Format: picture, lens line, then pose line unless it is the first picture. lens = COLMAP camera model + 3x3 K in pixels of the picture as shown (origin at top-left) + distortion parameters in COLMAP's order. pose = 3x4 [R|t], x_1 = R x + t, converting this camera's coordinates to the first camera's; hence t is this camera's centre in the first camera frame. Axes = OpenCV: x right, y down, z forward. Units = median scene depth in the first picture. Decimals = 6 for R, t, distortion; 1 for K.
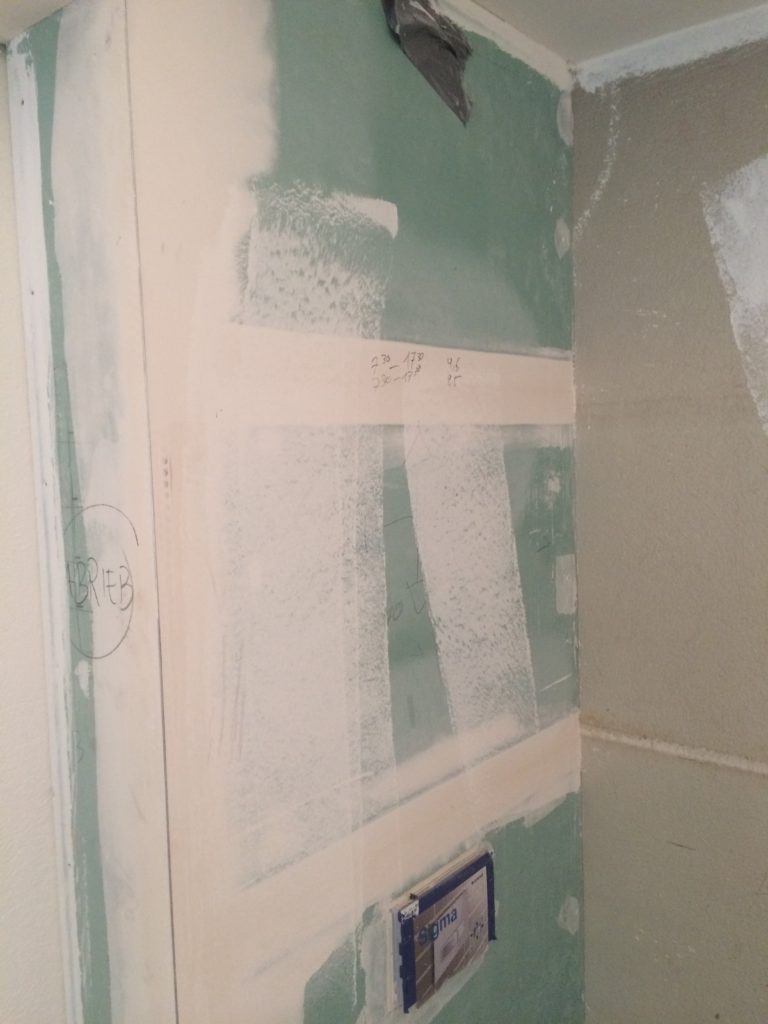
lens RADIAL K [[871.1, 0, 379.5], [0, 871.1, 508.4], [0, 0, 1]] dist [0.083769, -0.115423]
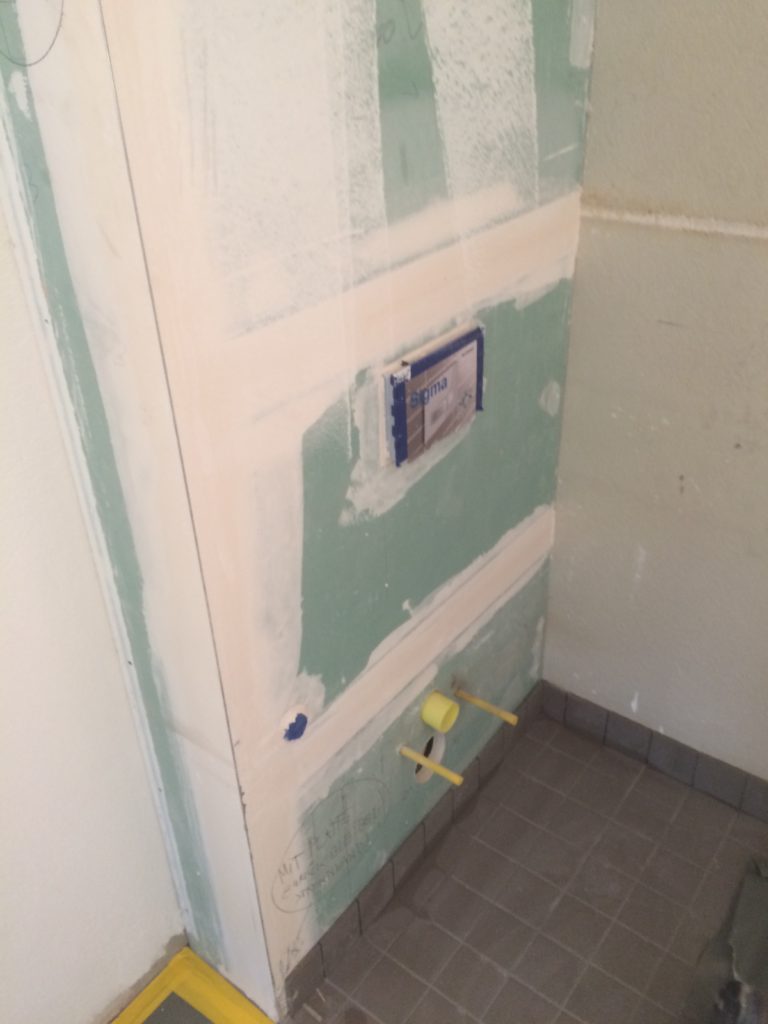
lens RADIAL K [[871.1, 0, 379.5], [0, 871.1, 508.4], [0, 0, 1]] dist [0.083769, -0.115423]
pose [[0.999268, -0.024490, 0.029396, -0.023201], [0.008497, 0.891171, 0.453587, 0.136740], [-0.037305, -0.453005, 0.890727, 0.046436]]
